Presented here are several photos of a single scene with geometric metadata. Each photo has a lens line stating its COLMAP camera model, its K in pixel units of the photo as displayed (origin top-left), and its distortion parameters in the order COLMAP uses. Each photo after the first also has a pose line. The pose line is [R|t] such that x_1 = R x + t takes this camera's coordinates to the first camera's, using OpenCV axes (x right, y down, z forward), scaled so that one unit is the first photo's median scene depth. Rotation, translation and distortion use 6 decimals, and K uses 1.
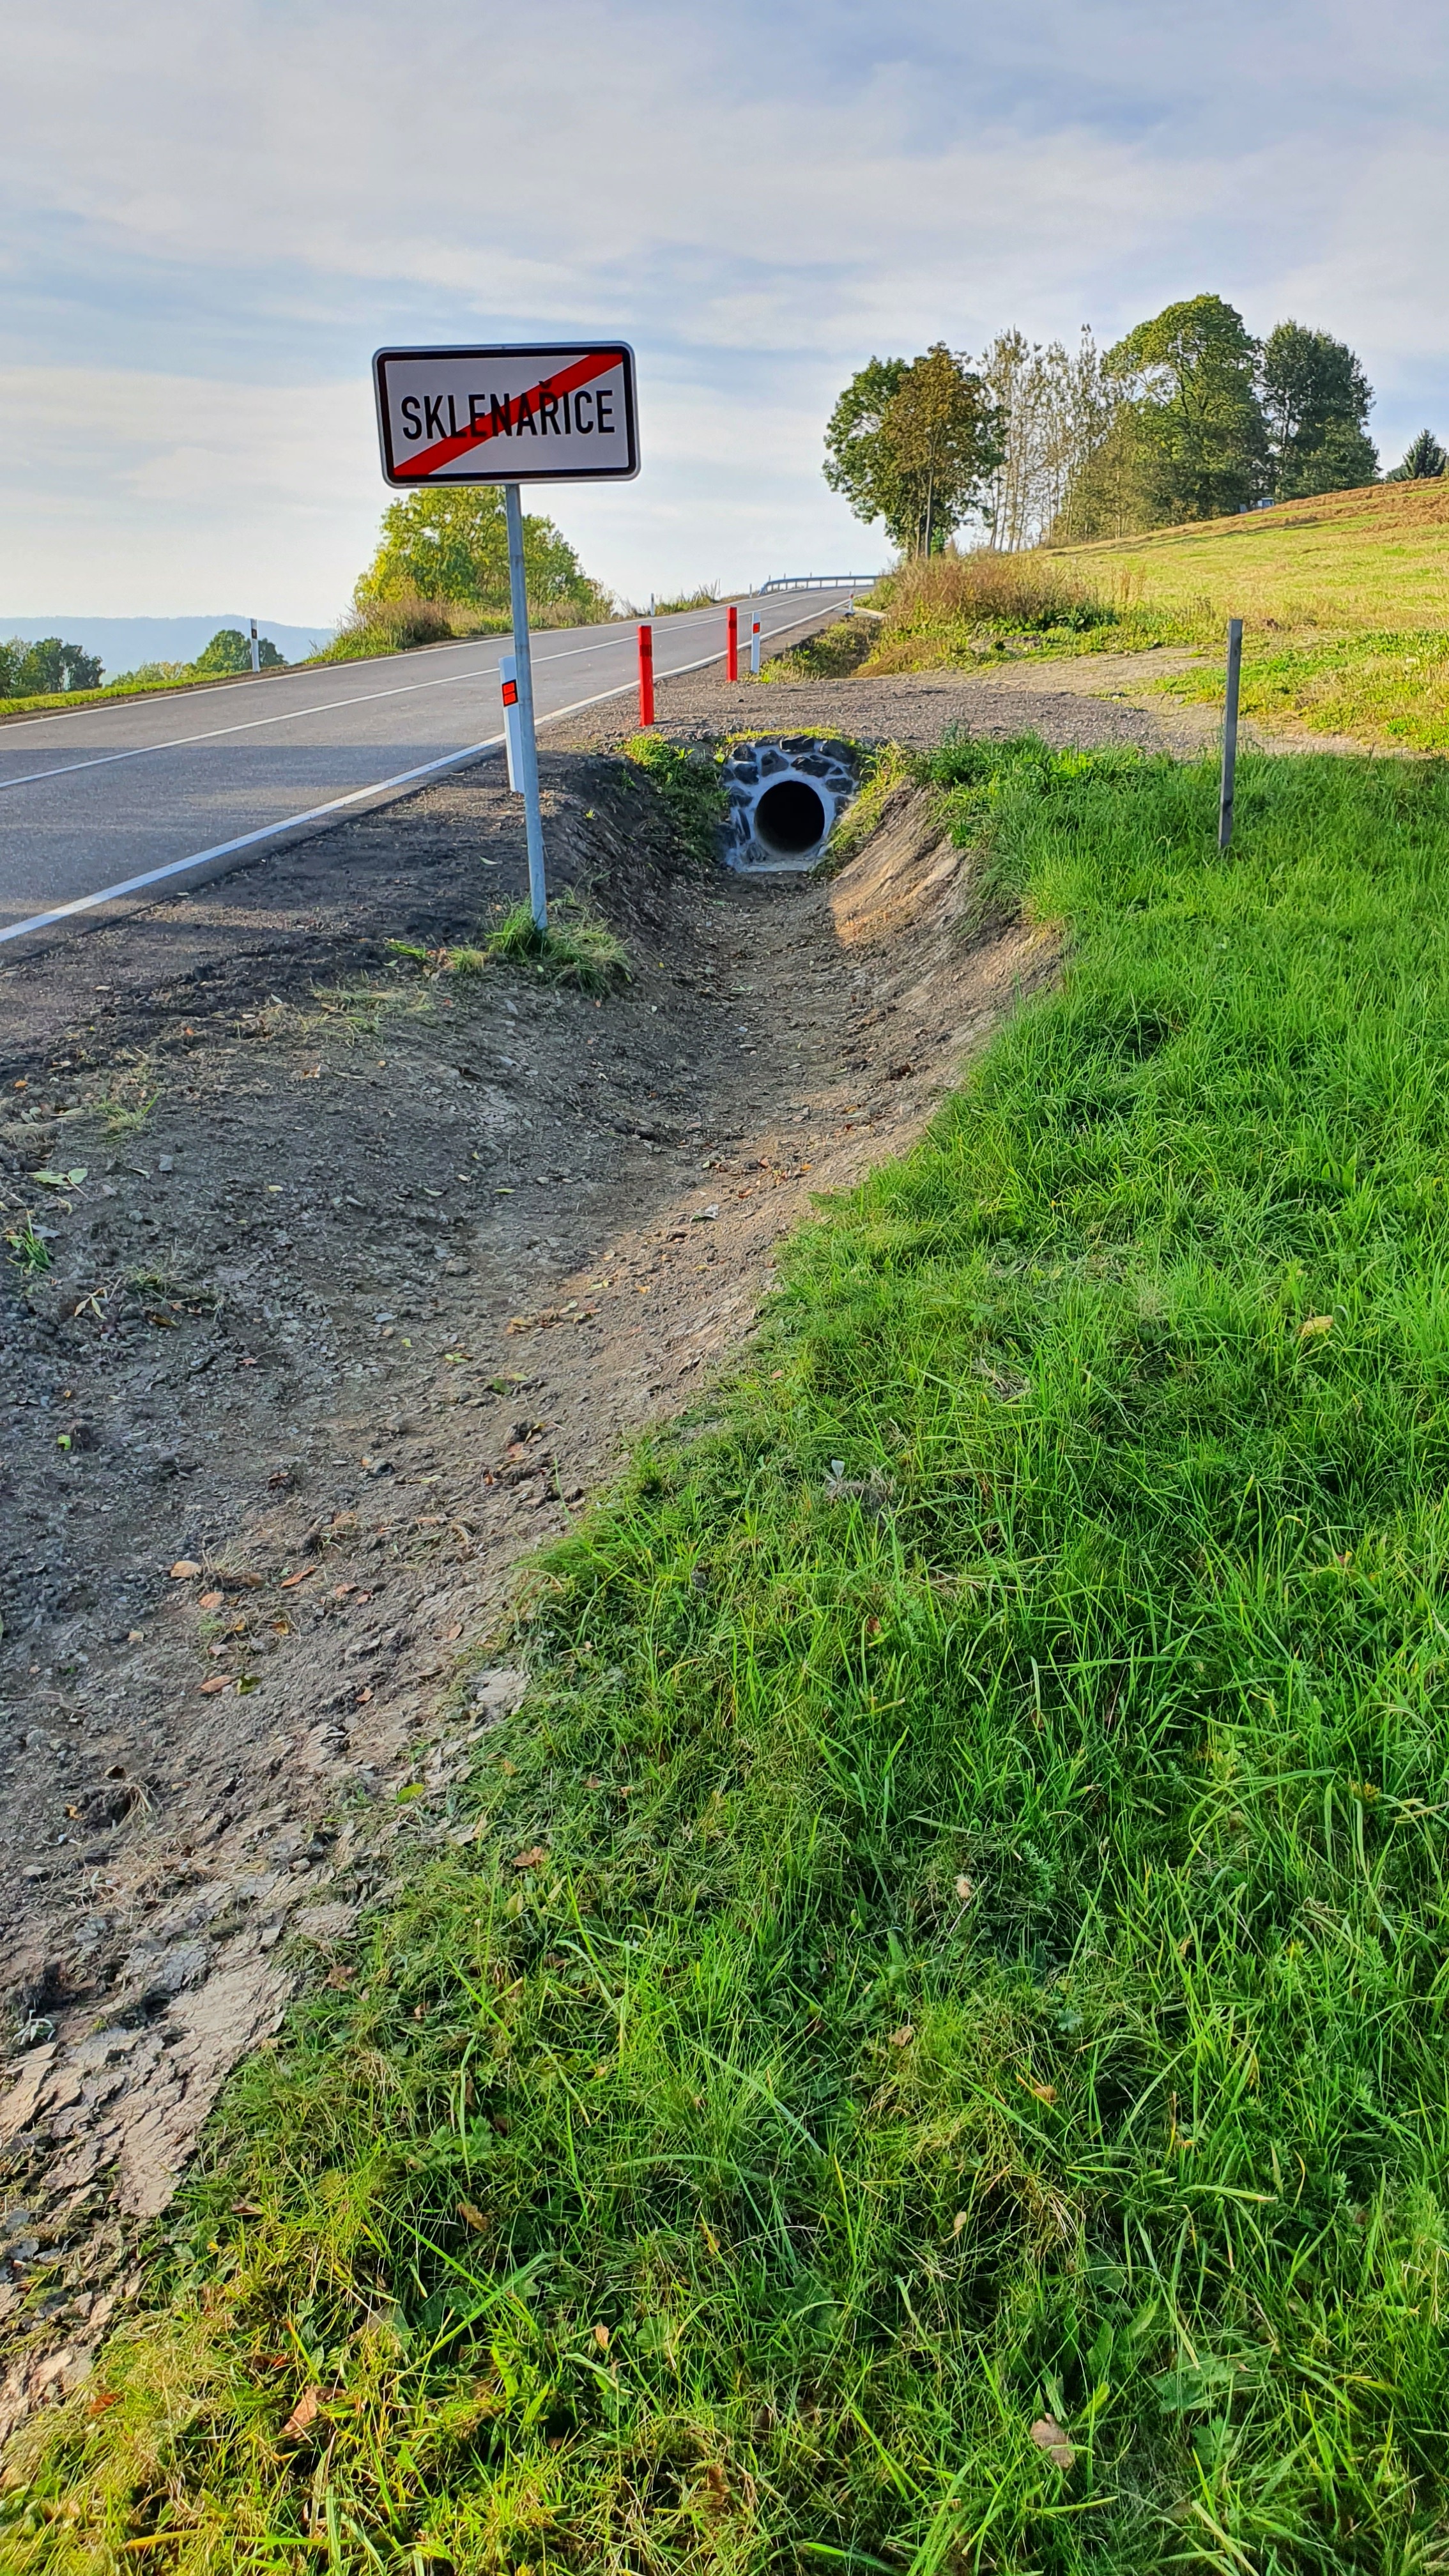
lens RADIAL K [[1965.3, 0, 833.8], [0, 1965.3, 1298.8], [0, 0, 1]] dist [0.001674, 0.003010]
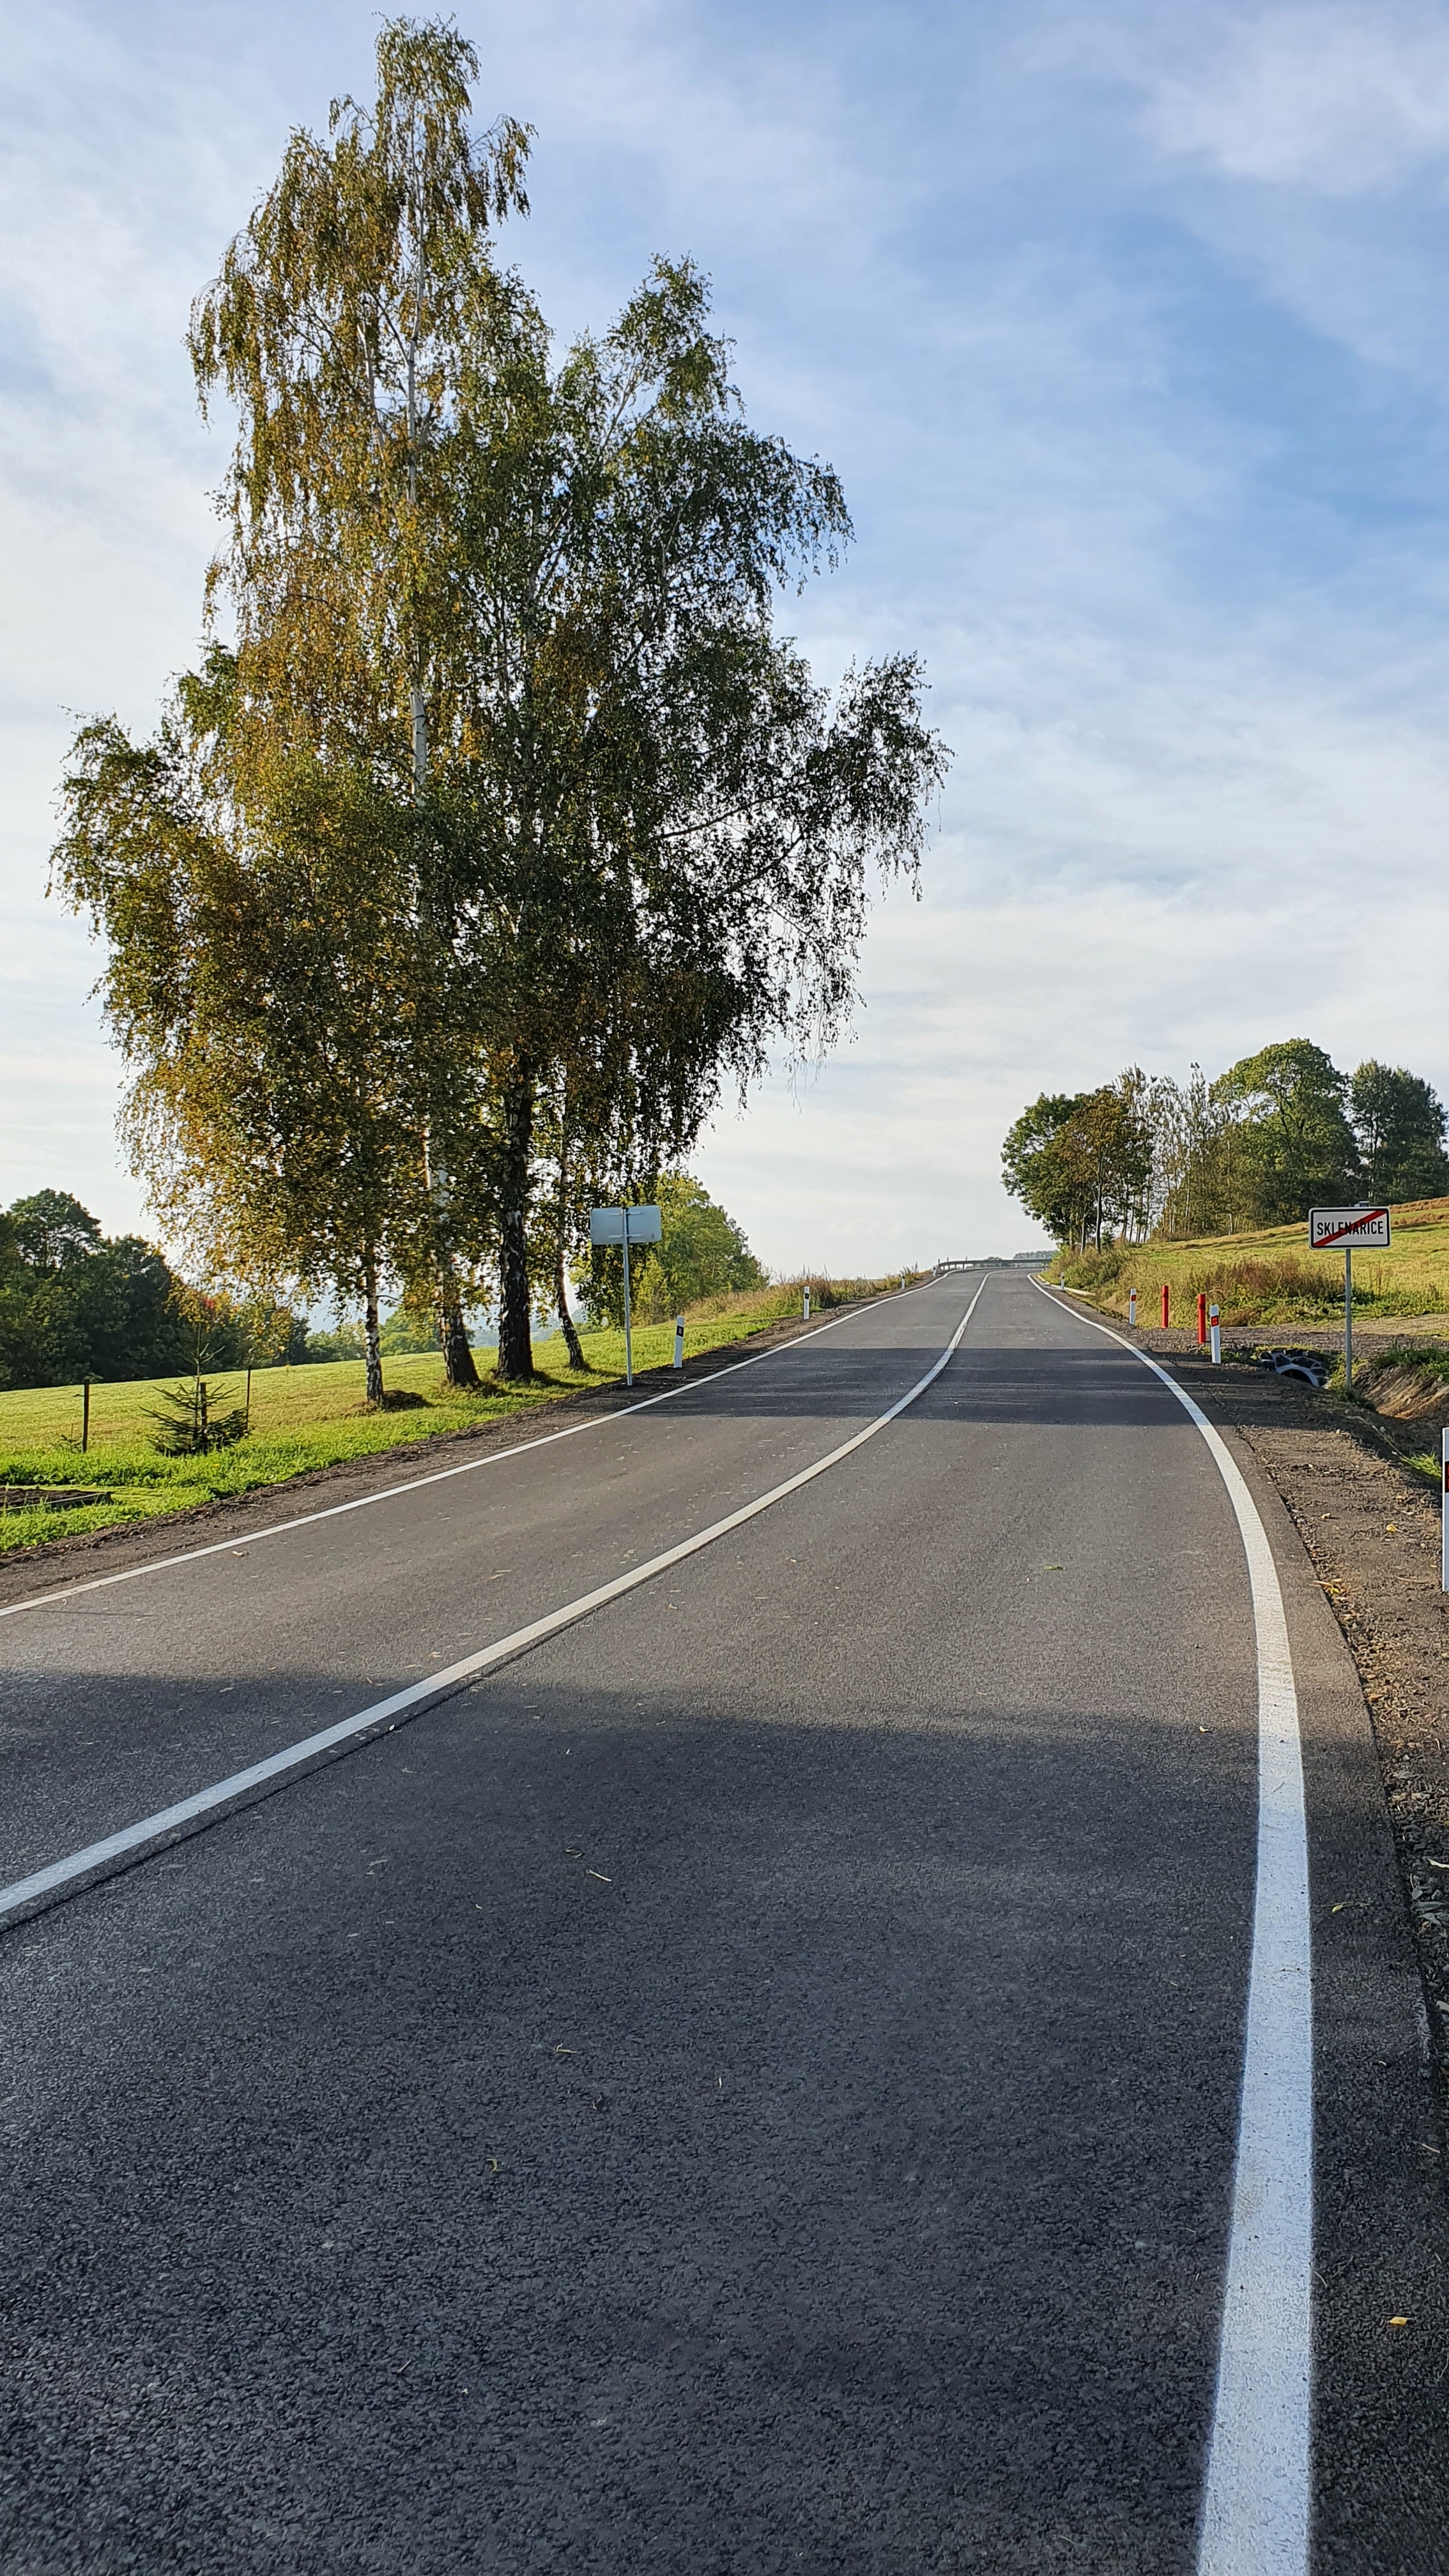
lens RADIAL K [[1972.7, 0, 724.5], [0, 1972.7, 1288.0], [0, 0, 1]] dist [-0.013468, 0.005169]
pose [[0.995078, 0.019951, -0.097061, -0.054189], [-0.050821, 0.943639, -0.327052, 0.045752], [0.085066, 0.330375, 0.940009, -0.127777]]
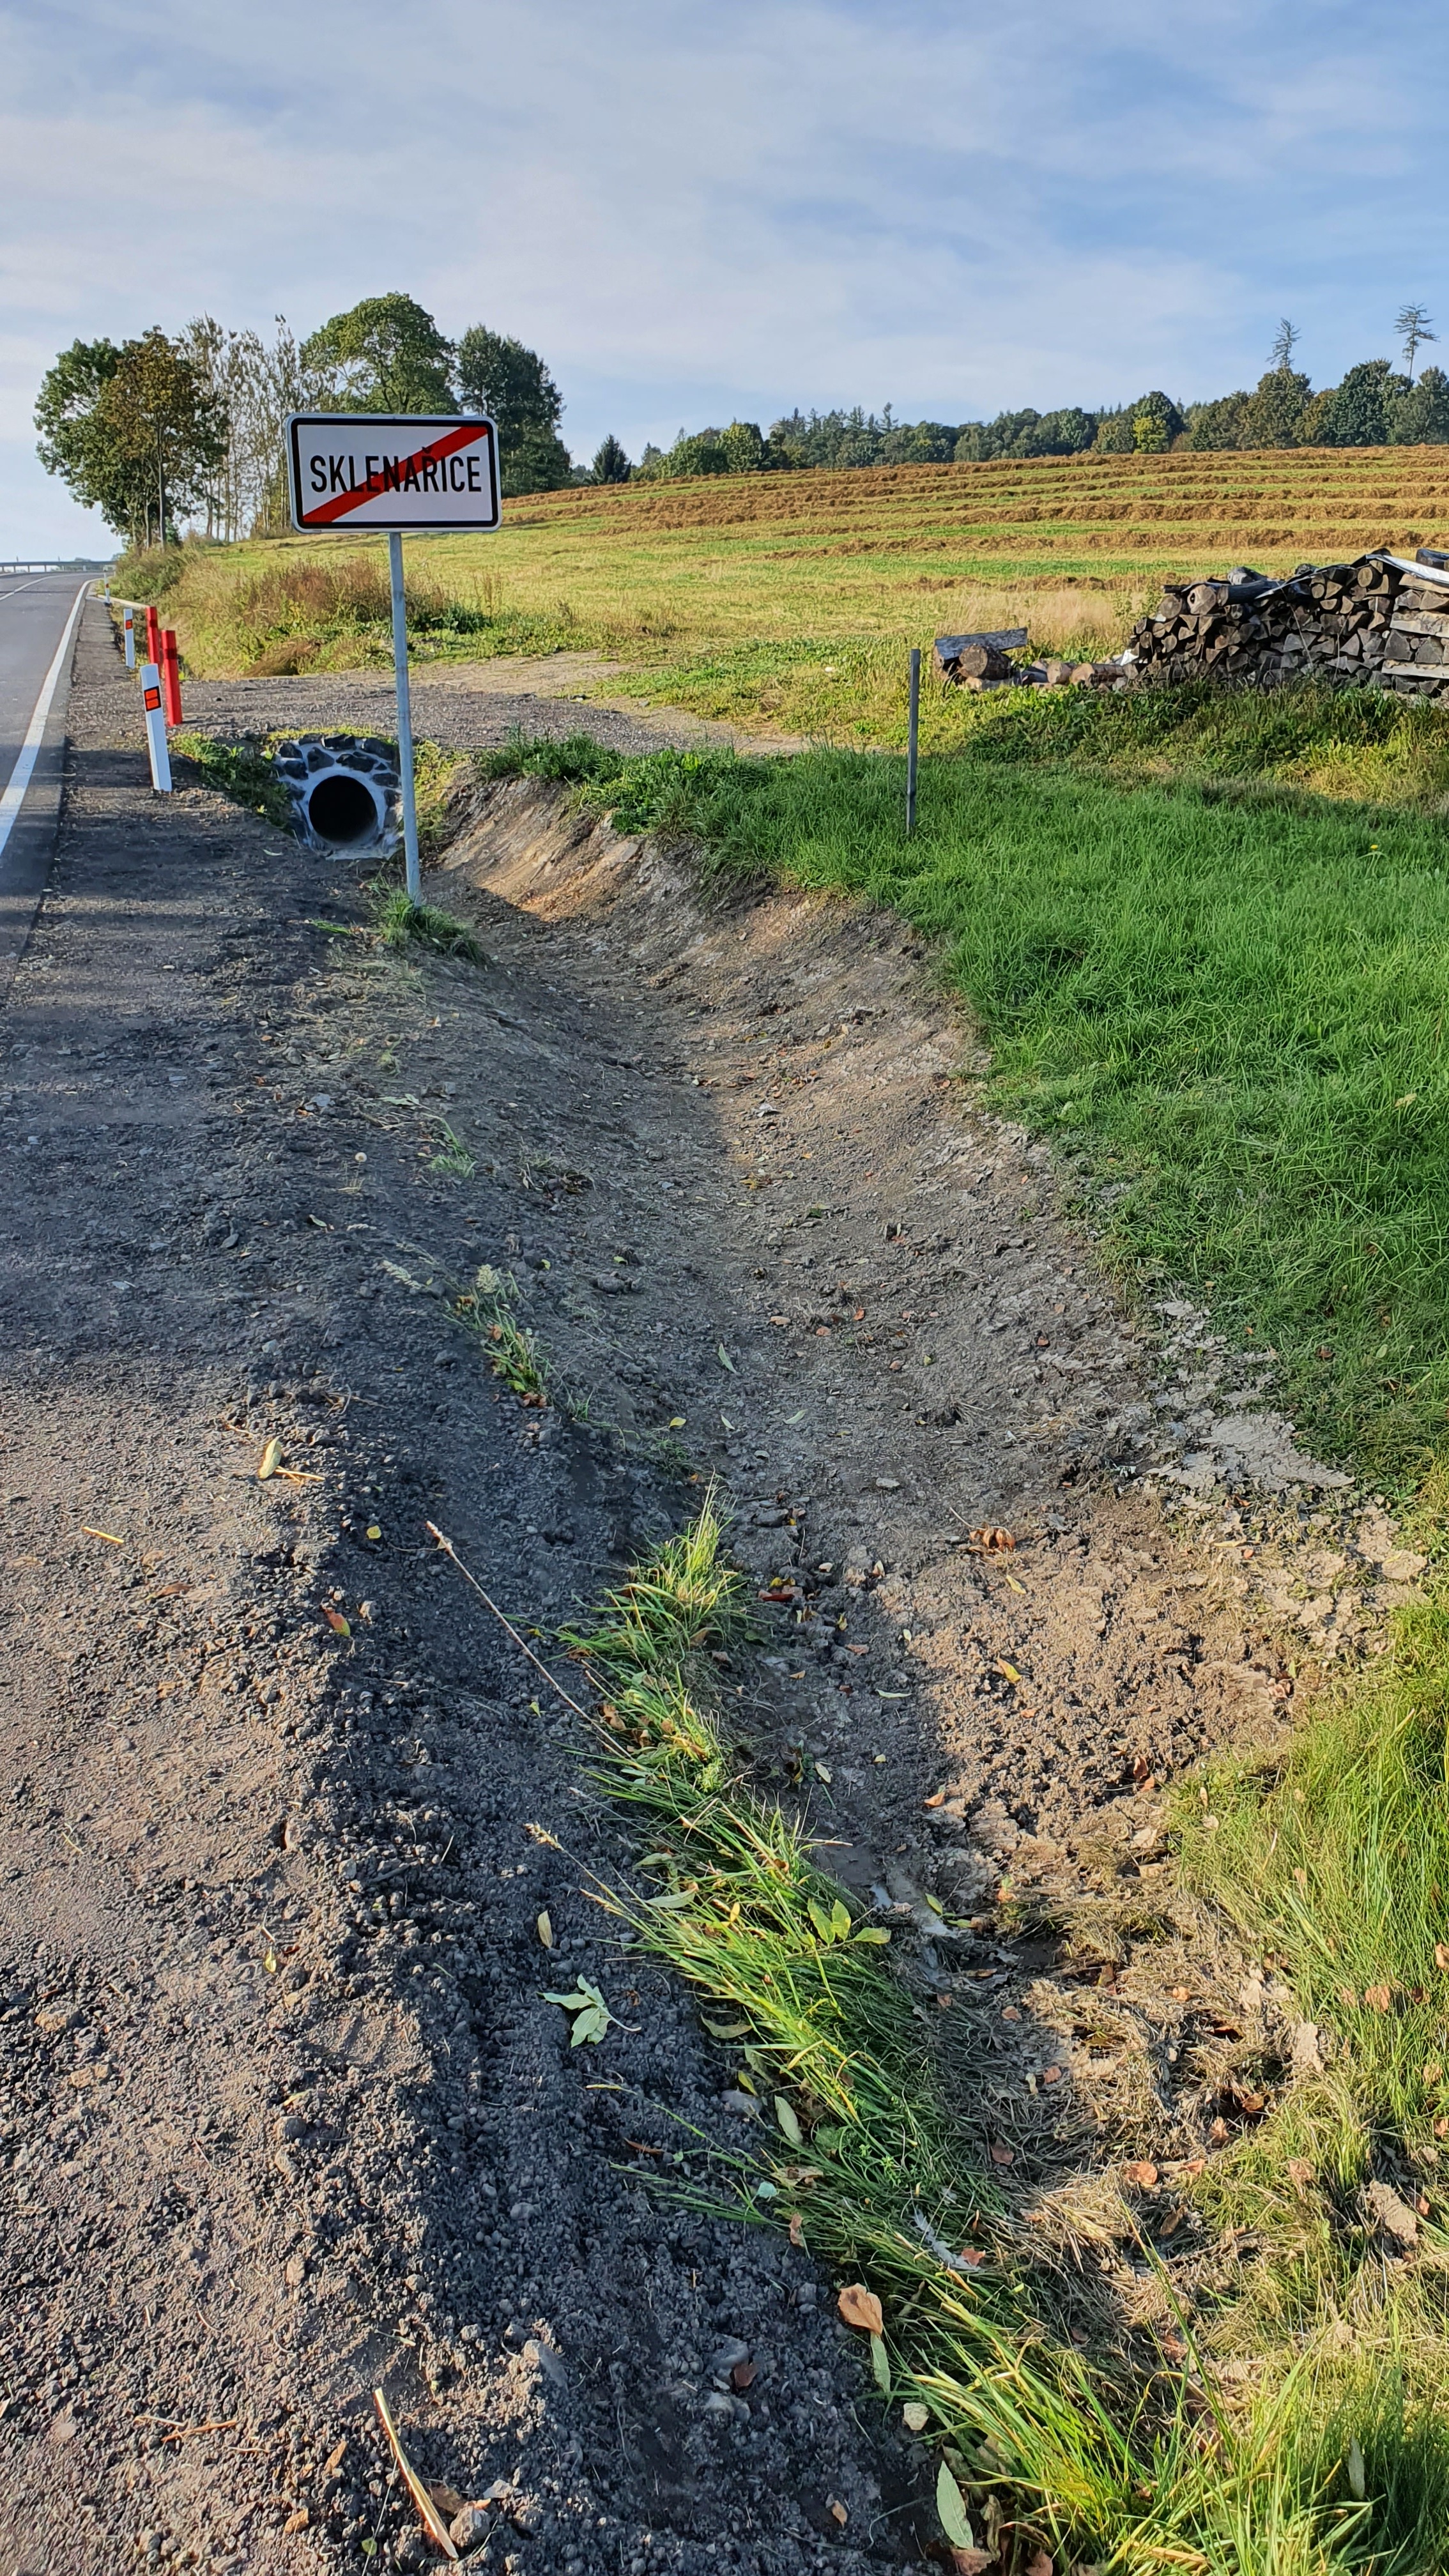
lens RADIAL K [[1972.7, 0, 724.5], [0, 1972.7, 1288.0], [0, 0, 1]] dist [-0.013468, 0.005169]
pose [[0.945181, -0.088224, 0.314404, -0.025192], [0.088542, 0.995984, 0.013300, 0.002793], [-0.314314, 0.015267, 0.949196, -0.011939]]
